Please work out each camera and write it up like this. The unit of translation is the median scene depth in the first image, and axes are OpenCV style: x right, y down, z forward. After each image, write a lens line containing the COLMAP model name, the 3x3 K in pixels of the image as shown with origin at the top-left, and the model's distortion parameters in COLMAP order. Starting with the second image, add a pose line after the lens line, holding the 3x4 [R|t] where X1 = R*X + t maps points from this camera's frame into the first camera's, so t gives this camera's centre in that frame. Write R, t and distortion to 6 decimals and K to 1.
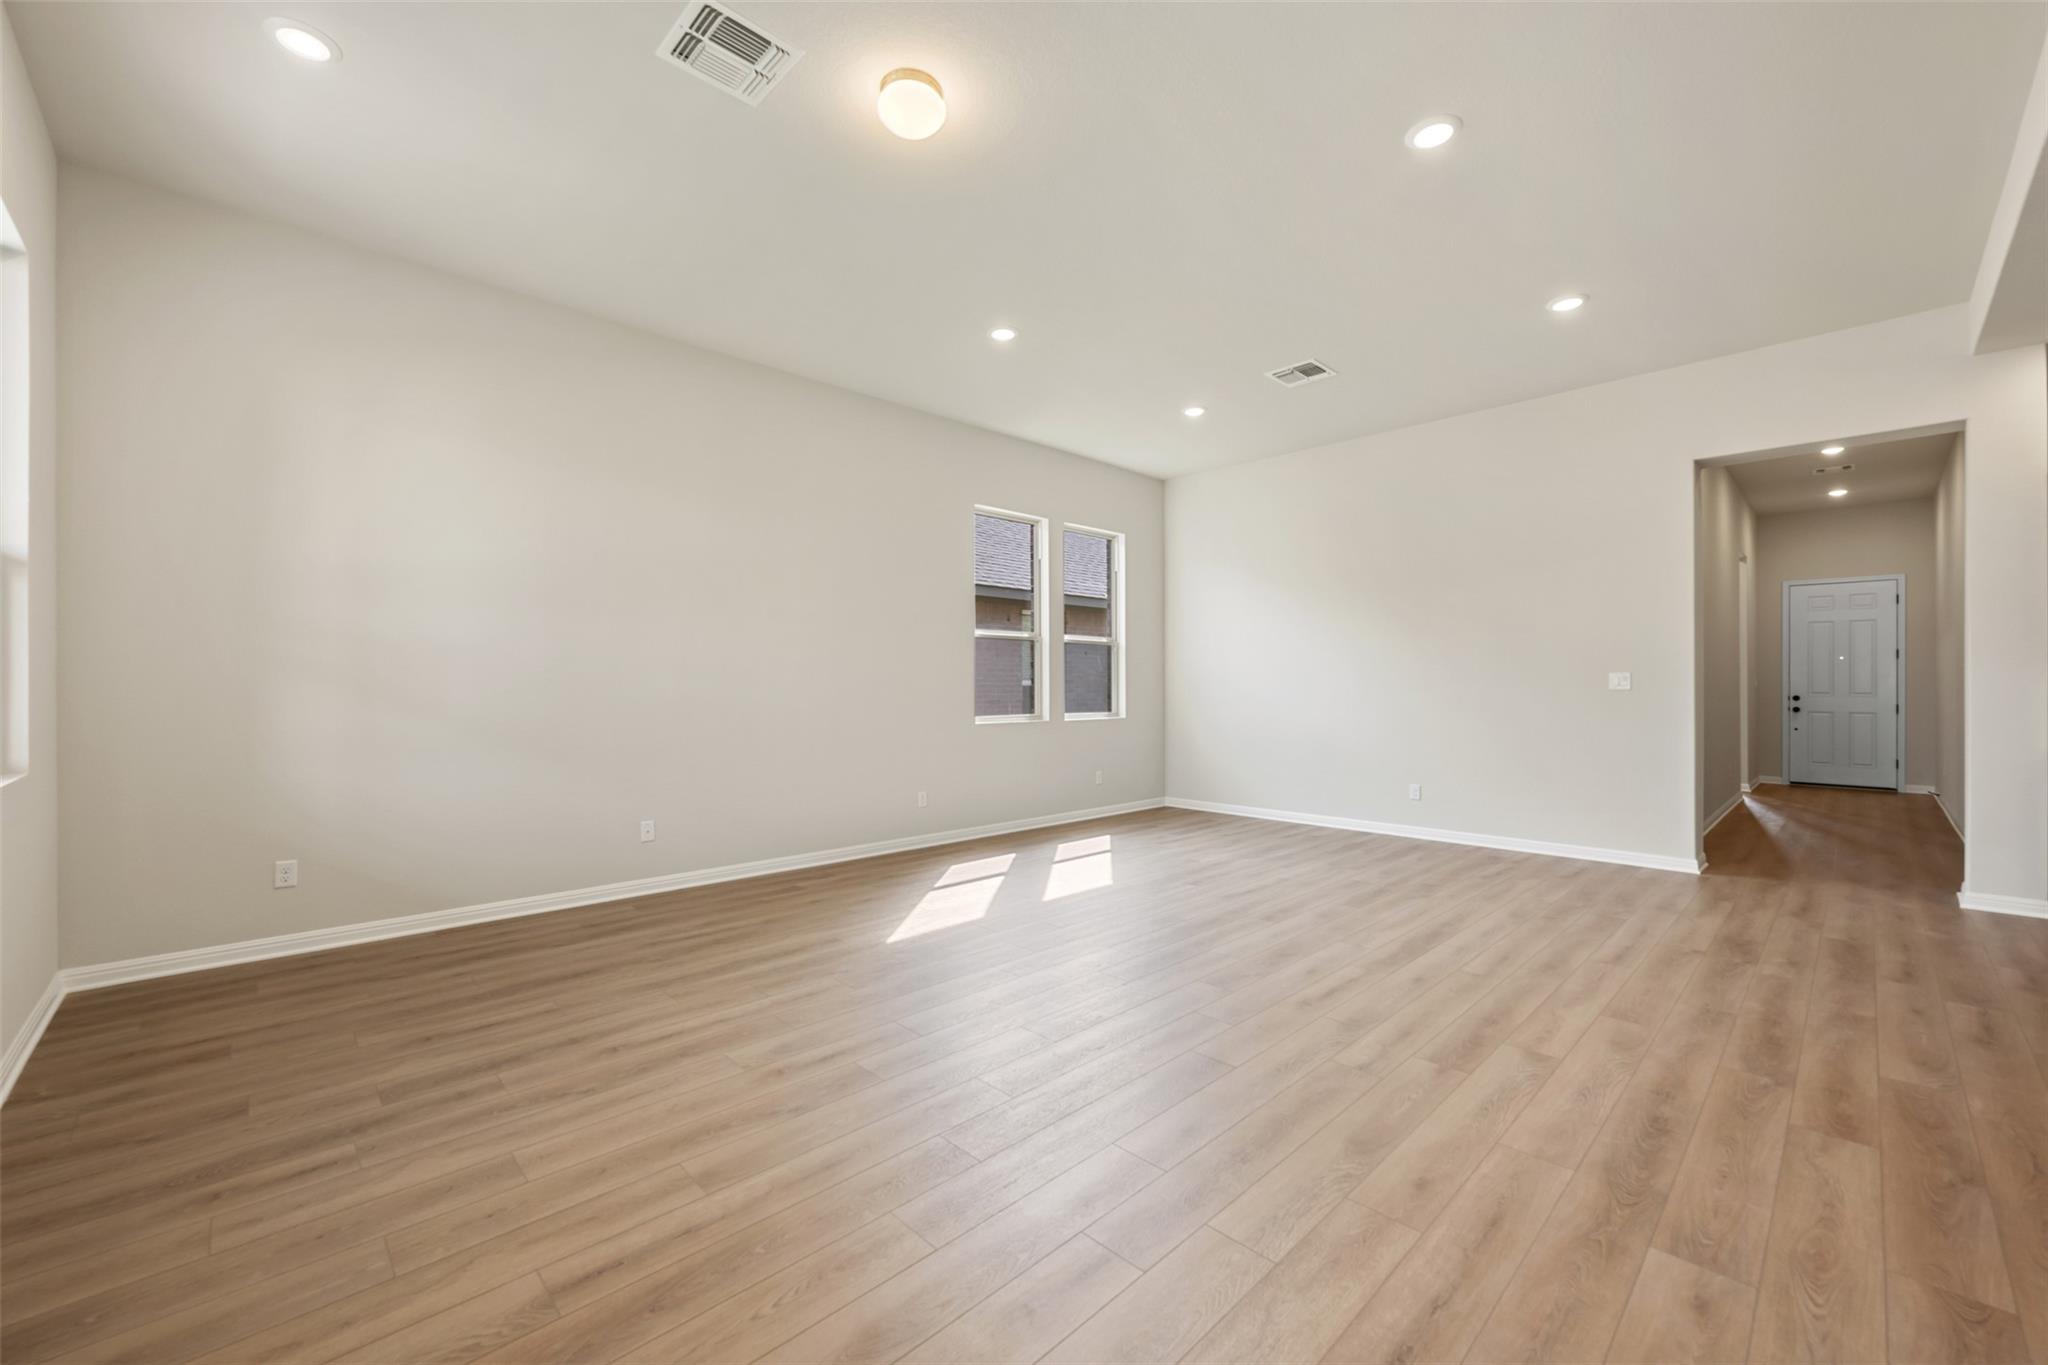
lens RADIAL K [[810.2, 0, 1022.3], [0, 810.2, 683.0], [0, 0, 1]] dist [-0.001054, -0.000071]
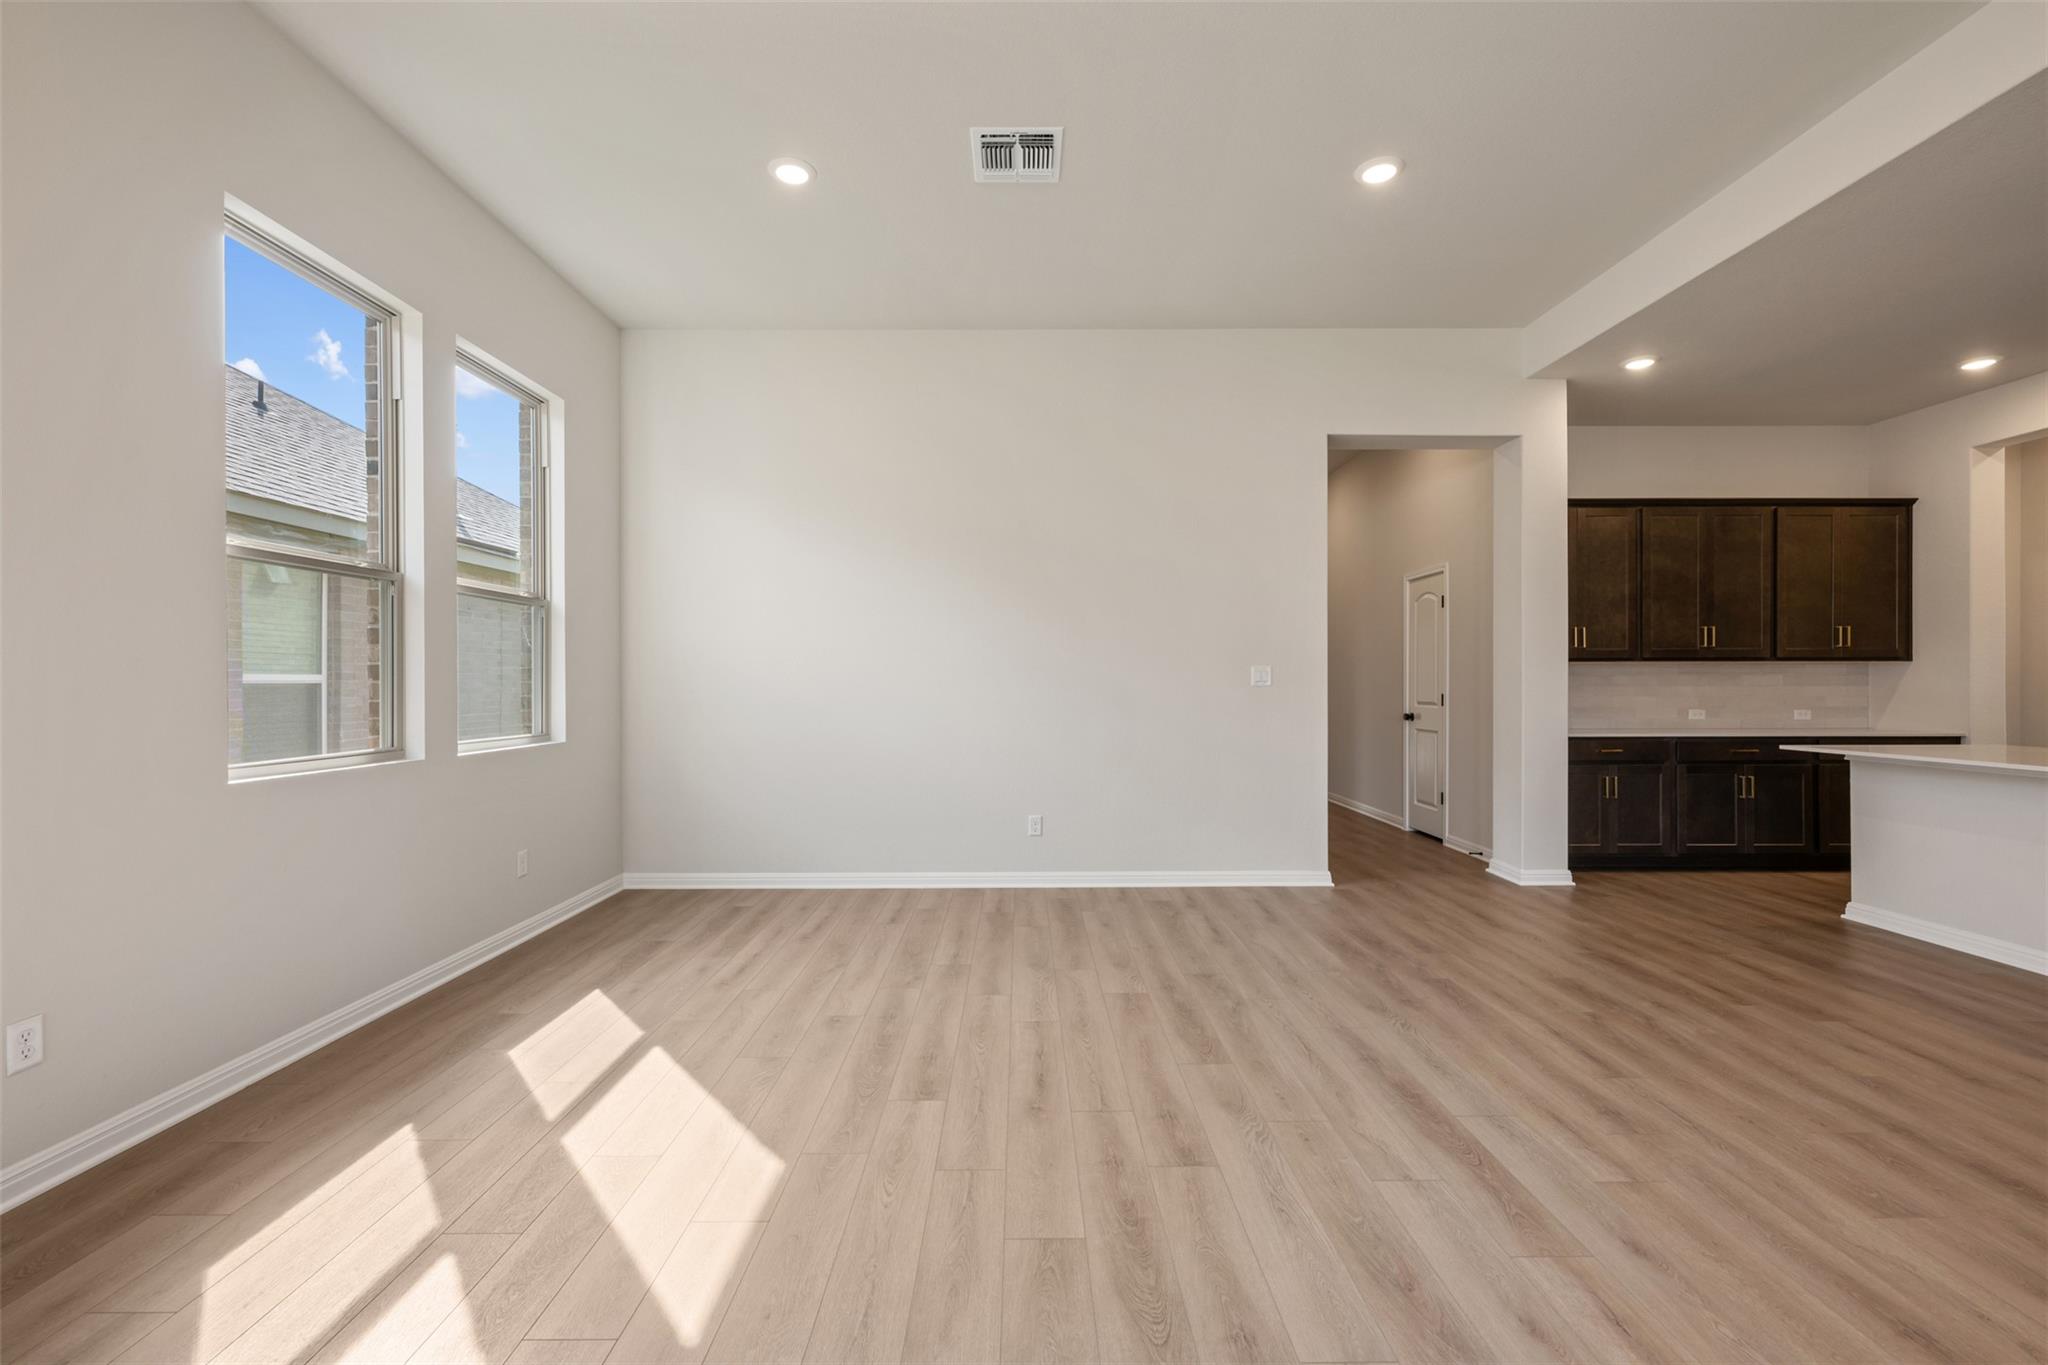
lens RADIAL K [[861.4, 0, 1021.6], [0, 861.4, 681.7], [0, 0, 1]] dist [-0.001141, 0.000083]
pose [[0.692415, -0.000267, 0.721499, -0.106988], [-0.000714, 0.999999, 0.001055, 0.003161], [-0.721499, -0.001246, 0.692415, 0.548829]]
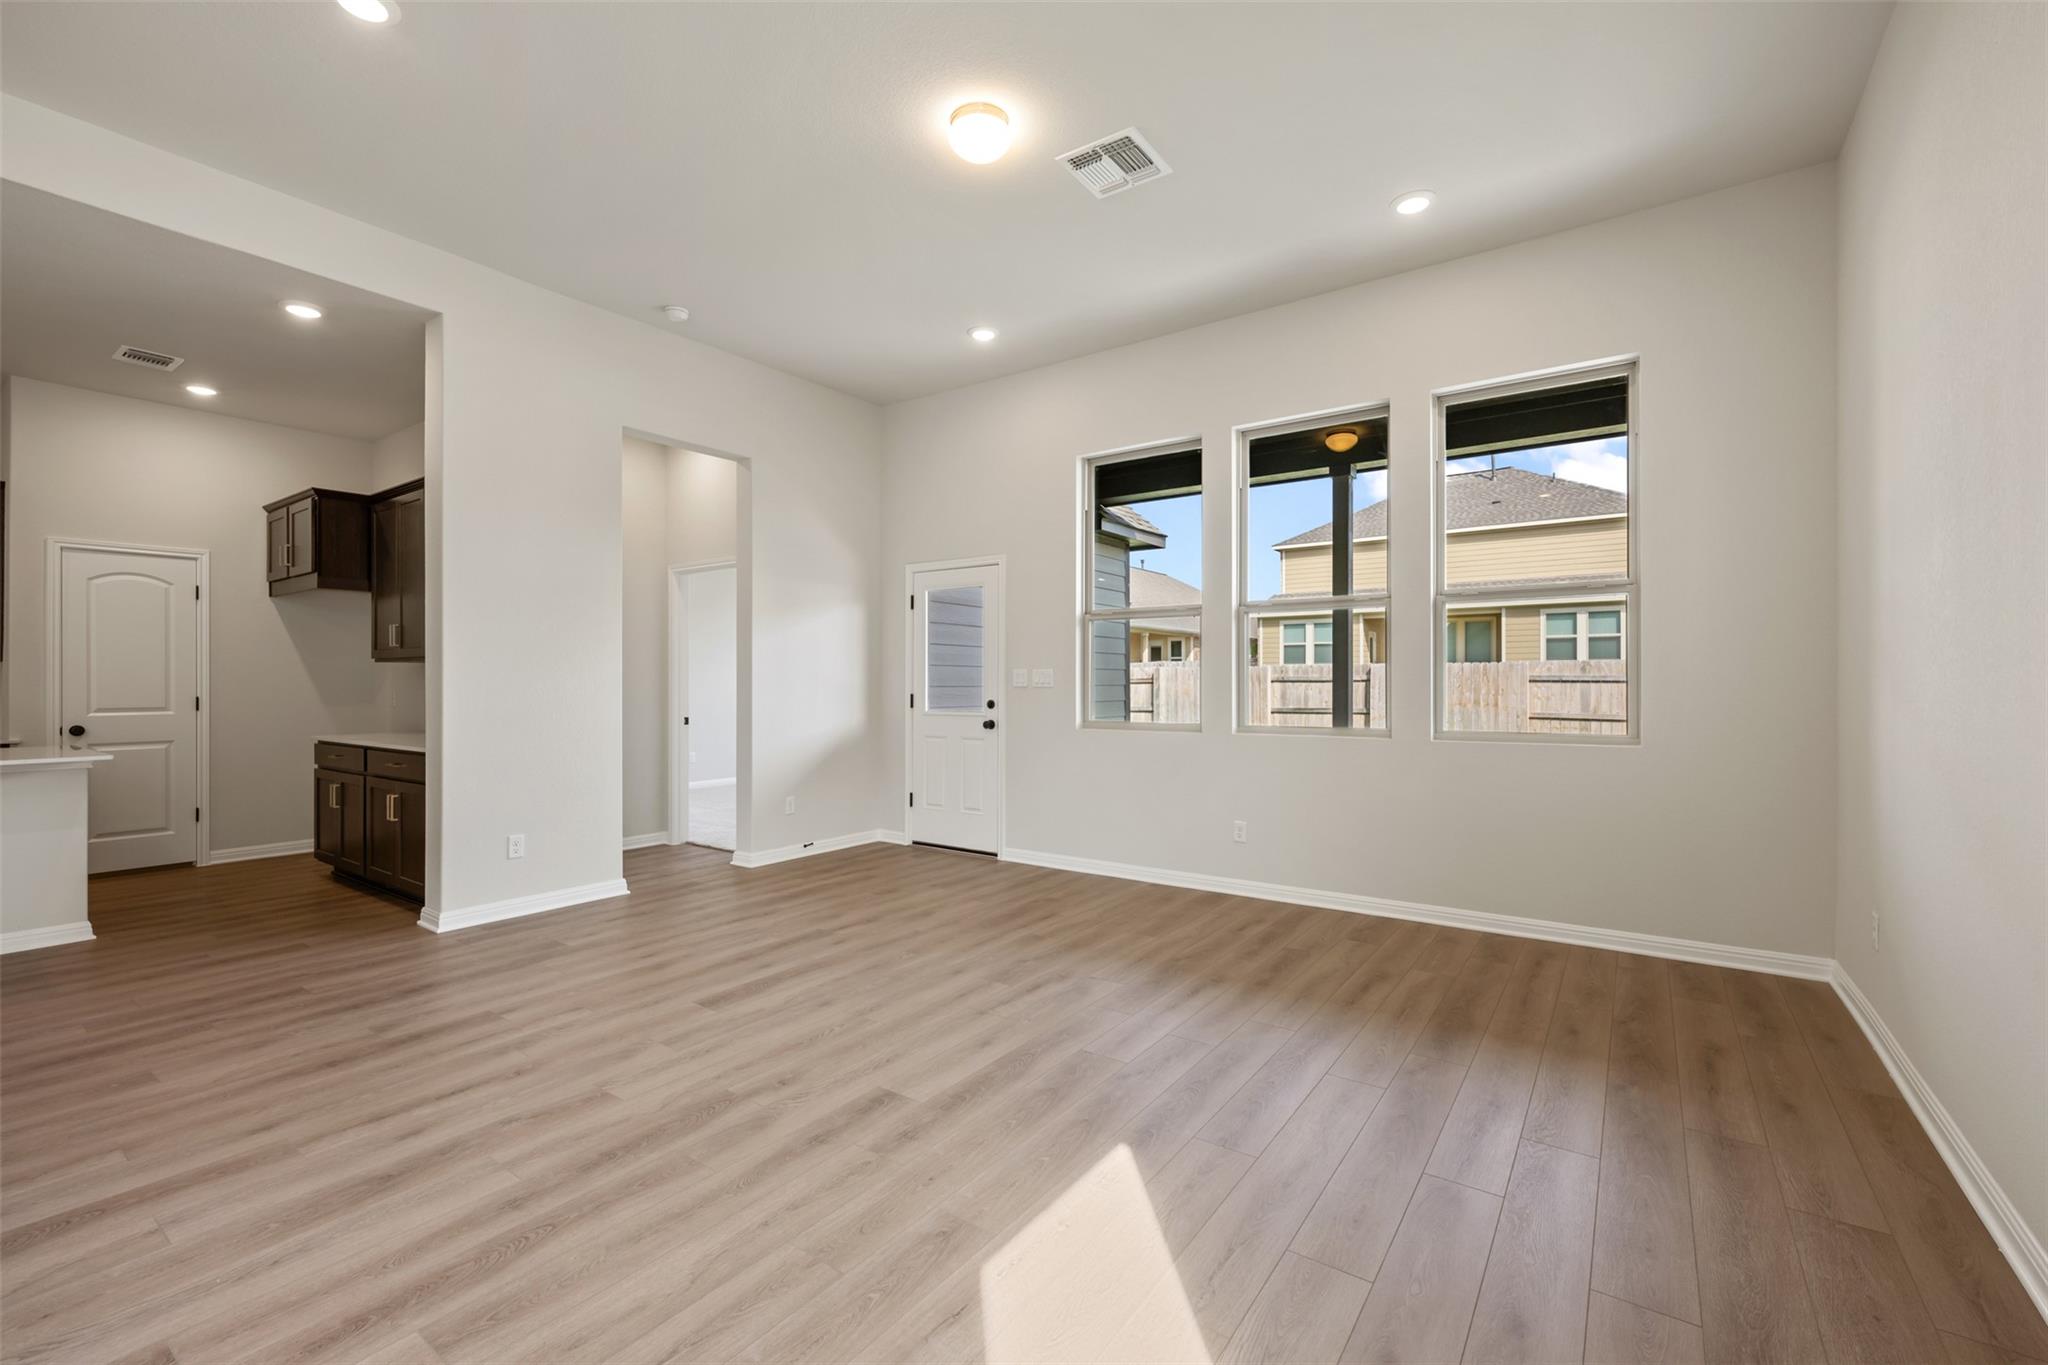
lens RADIAL K [[861.4, 0, 1021.6], [0, 861.4, 681.7], [0, 0, 1]] dist [-0.001141, 0.000083]
pose [[-0.983702, 0.000757, -0.179803, 0.006317], [0.001675, 0.999986, -0.004952, 0.005460], [0.179797, -0.005173, -0.983690, 1.089725]]
